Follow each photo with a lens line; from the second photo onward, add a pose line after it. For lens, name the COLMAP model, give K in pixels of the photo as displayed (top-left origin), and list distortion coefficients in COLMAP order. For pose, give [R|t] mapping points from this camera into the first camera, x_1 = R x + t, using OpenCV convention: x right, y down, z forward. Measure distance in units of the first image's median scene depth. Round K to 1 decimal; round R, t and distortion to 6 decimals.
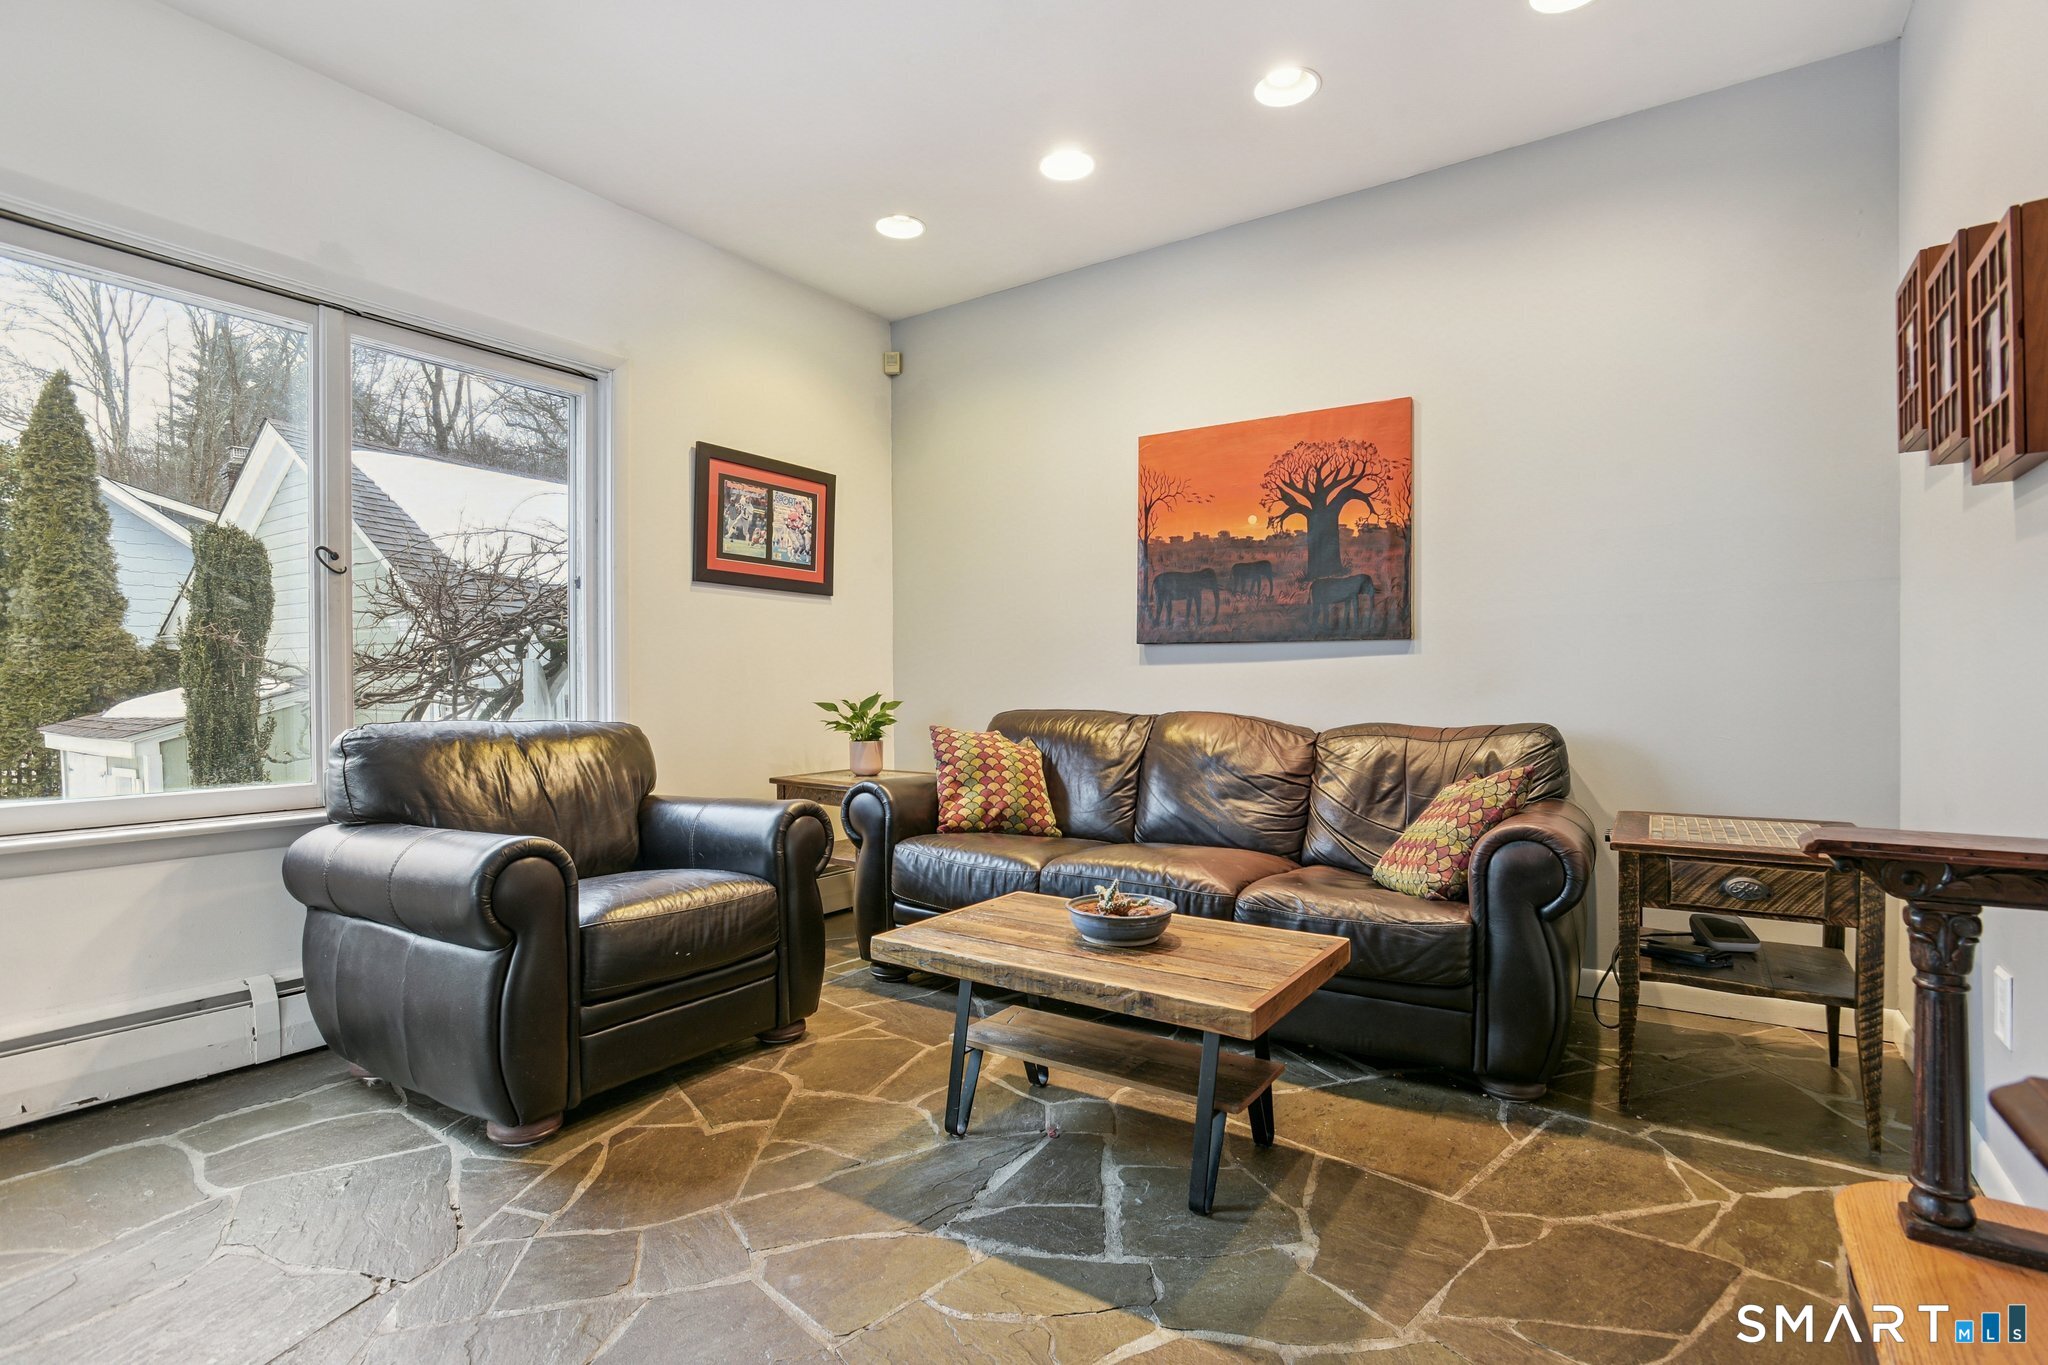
lens RADIAL K [[993.7, 0, 1032.9], [0, 993.7, 696.3], [0, 0, 1]] dist [-0.057765, 0.031436]
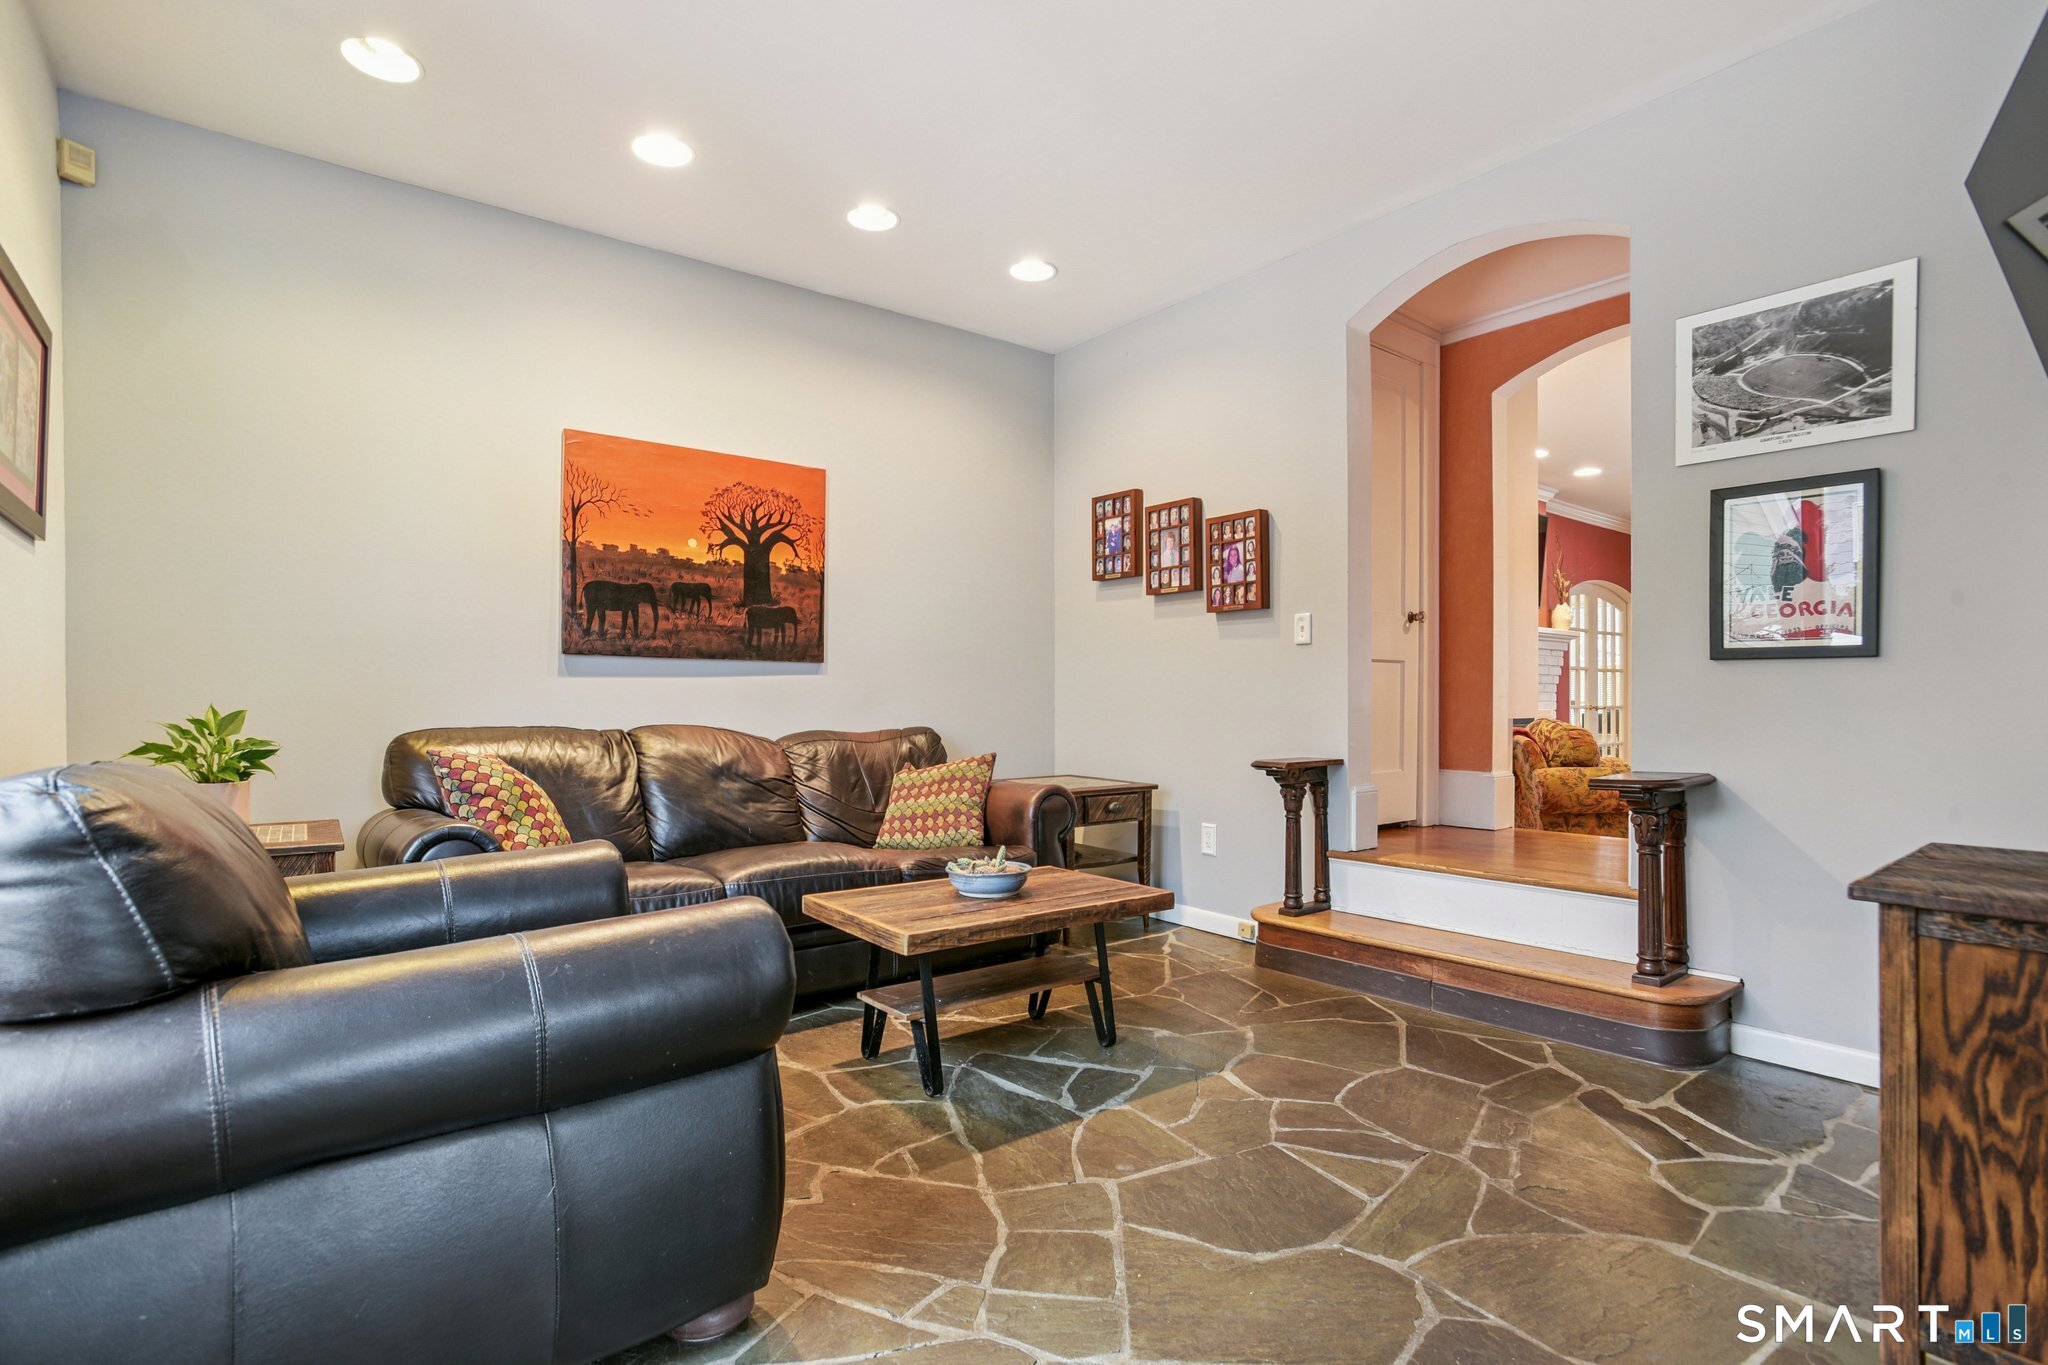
lens RADIAL K [[1024.2, 0, 1030.1], [0, 1024.2, 709.6], [0, 0, 1]] dist [-0.060422, 0.038630]
pose [[0.290553, -0.007118, 0.956832, -0.742609], [0.007467, 0.999959, 0.005171, -0.003123], [-0.956830, 0.005642, 0.290595, 0.351616]]
